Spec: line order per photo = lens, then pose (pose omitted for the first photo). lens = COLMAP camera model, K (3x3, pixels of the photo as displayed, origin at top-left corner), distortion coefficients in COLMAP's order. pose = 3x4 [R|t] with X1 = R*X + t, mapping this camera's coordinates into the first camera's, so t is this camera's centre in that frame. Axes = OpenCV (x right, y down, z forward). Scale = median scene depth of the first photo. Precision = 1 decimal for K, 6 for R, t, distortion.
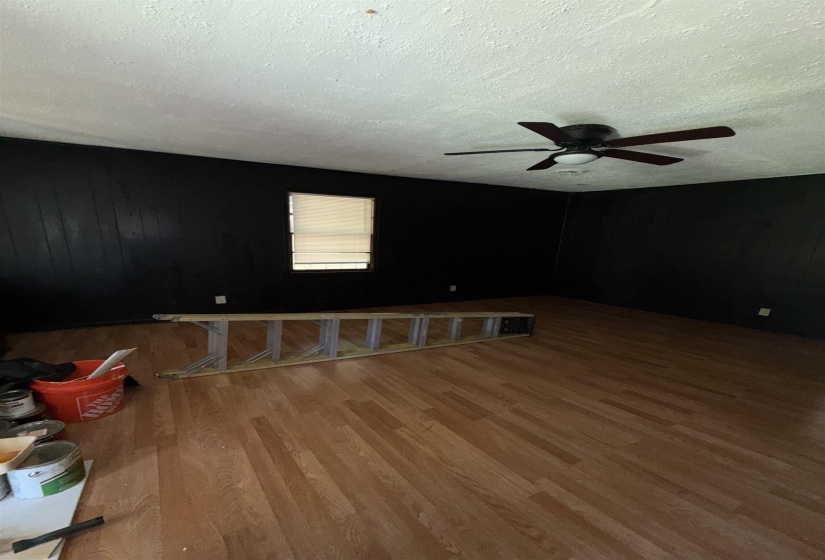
lens RADIAL K [[424.7, 0, 409.0], [0, 424.7, 353.9], [0, 0, 1]] dist [0.001623, 0.000354]
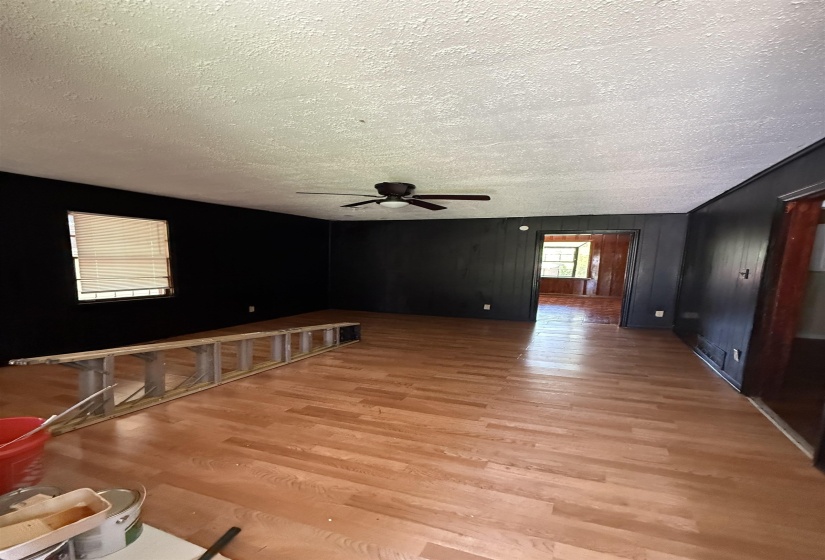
lens RADIAL K [[442.1, 0, 412.5], [0, 442.1, 280.0], [0, 0, 1]] dist [0.003281, 0.000503]
pose [[0.802125, -0.039471, 0.595851, -0.332334], [0.166986, 0.972833, -0.160351, 0.013737], [-0.573334, 0.228120, 0.786924, -0.080800]]
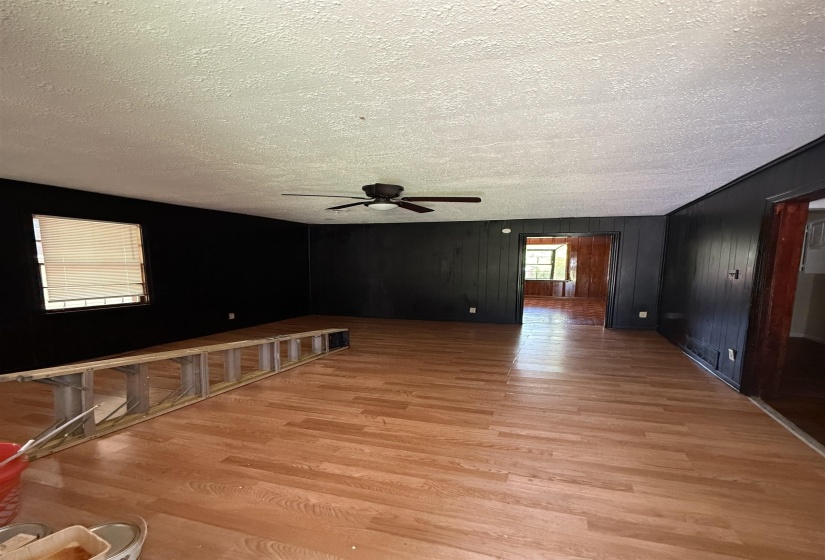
lens RADIAL K [[442.1, 0, 412.5], [0, 442.1, 280.0], [0, 0, 1]] dist [0.003281, 0.000503]
pose [[0.765133, -0.042769, 0.642450, -0.350679], [0.186821, 0.969613, -0.157949, 0.000856], [-0.616173, 0.240875, 0.749873, -0.032497]]
